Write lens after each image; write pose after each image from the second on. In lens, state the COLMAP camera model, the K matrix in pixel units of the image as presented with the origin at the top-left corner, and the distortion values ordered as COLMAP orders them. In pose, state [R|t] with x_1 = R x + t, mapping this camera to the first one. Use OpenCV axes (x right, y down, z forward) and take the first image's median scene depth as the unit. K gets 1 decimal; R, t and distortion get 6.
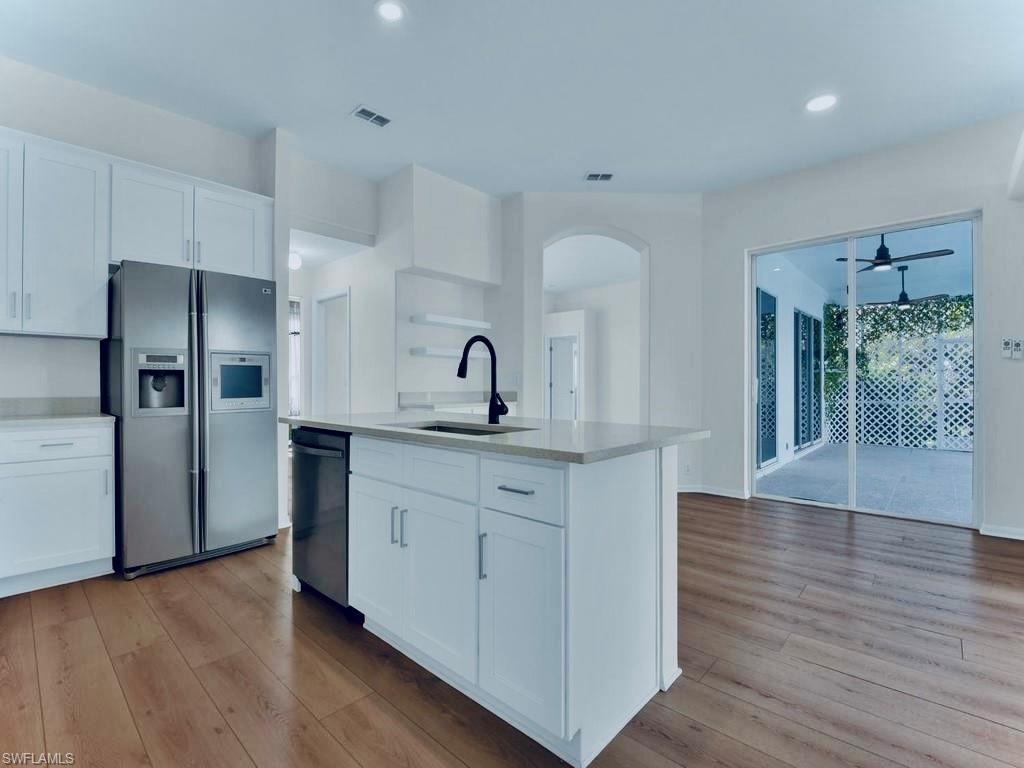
lens RADIAL K [[469.9, 0, 508.7], [0, 469.9, 381.9], [0, 0, 1]] dist [-0.002792, -0.006408]
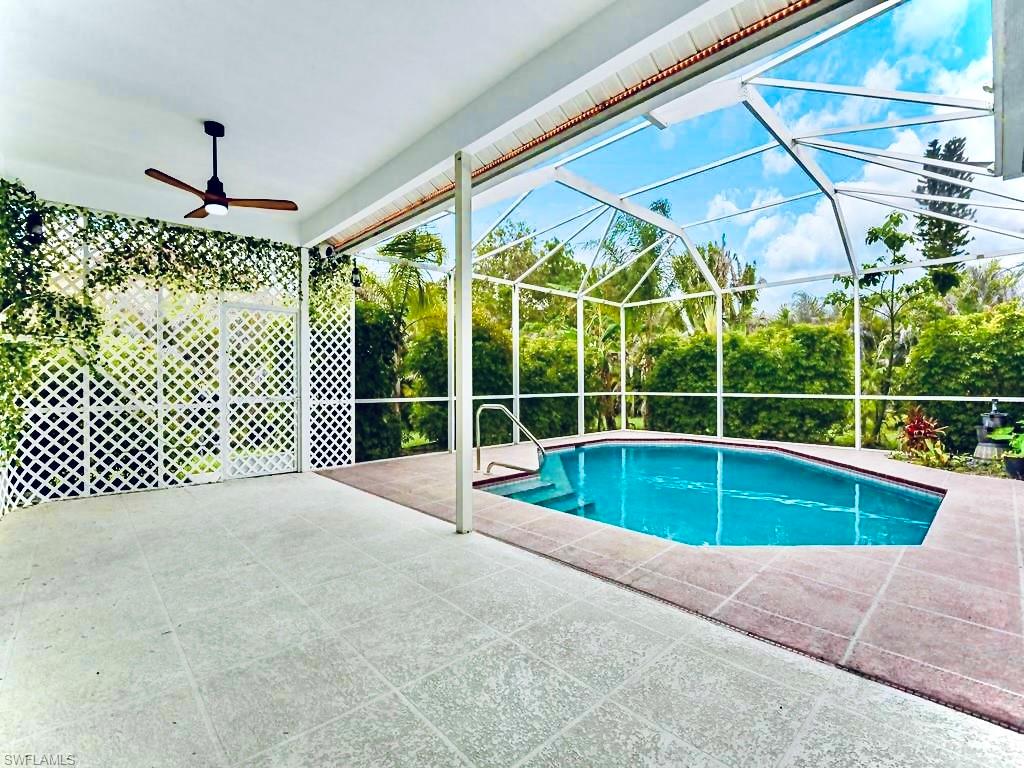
lens RADIAL K [[469.9, 0, 508.8], [0, 469.9, 386.1], [0, 0, 1]] dist [-0.002792, -0.006408]
pose [[0.070666, -0.000975, 0.997500, 0.307507], [0.002327, 0.999997, 0.000812, 0.019480], [-0.997497, 0.002264, 0.070668, 0.533609]]
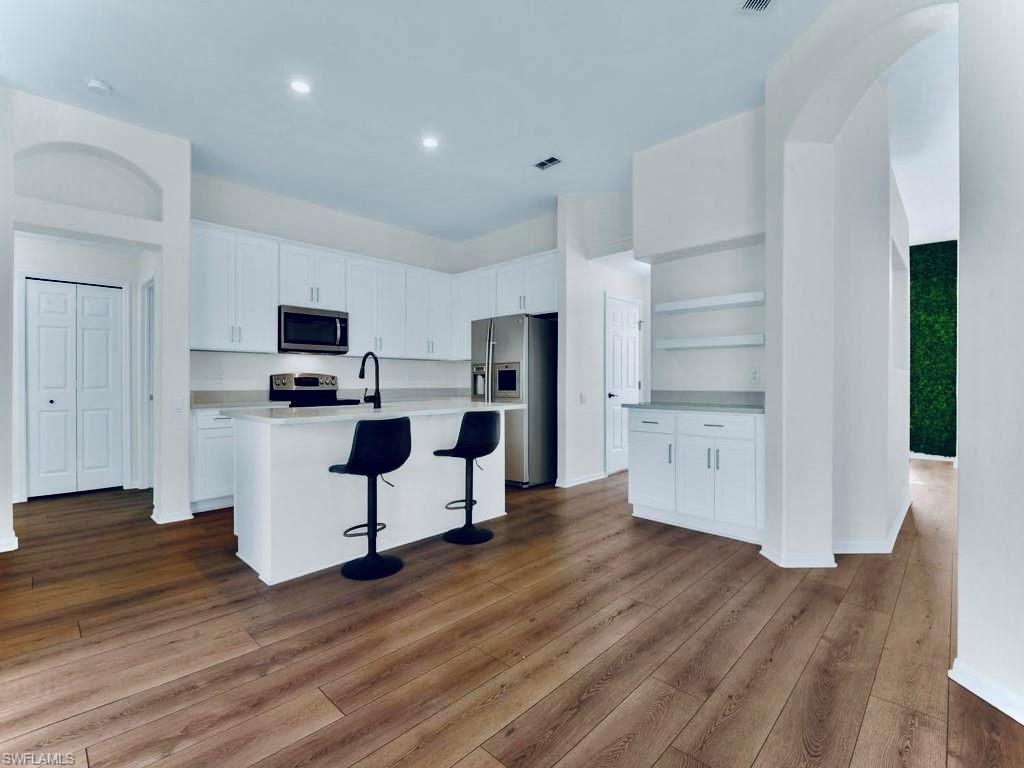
lens RADIAL K [[469.9, 0, 513.9], [0, 469.9, 382.8], [0, 0, 1]] dist [-0.002792, -0.006408]
pose [[-0.017698, 0.001253, -0.999843, 2.201502], [0.005938, 0.999982, 0.001148, 0.011582], [0.999826, -0.005917, -0.017705, 2.194844]]
